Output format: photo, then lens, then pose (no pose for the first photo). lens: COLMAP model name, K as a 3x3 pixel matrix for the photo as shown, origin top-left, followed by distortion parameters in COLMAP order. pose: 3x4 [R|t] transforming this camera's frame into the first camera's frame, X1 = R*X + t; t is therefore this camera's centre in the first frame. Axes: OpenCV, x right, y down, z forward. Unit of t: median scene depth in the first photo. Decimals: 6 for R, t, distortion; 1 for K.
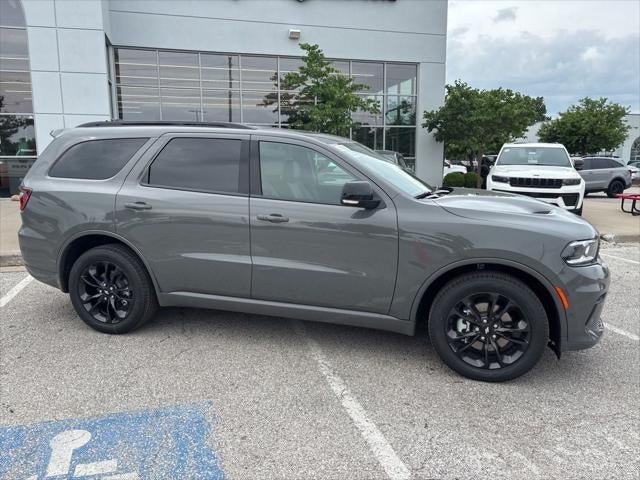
lens RADIAL K [[485.6, 0, 316.1], [0, 485.6, 244.6], [0, 0, 1]] dist [0.046319, -0.053703]
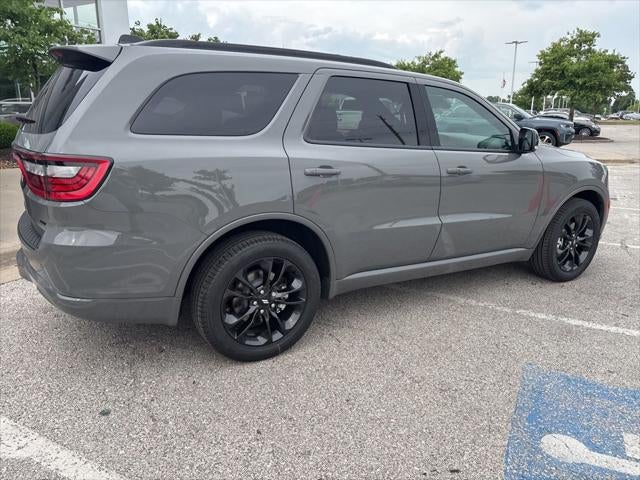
lens RADIAL K [[484.4, 0, 321.1], [0, 484.4, 246.2], [0, 0, 1]] dist [0.051136, -0.061990]
pose [[0.680148, -0.191150, 0.707715, -0.904721], [0.115891, 0.981303, 0.153668, -0.081554], [-0.723856, -0.022499, 0.689584, 0.504815]]
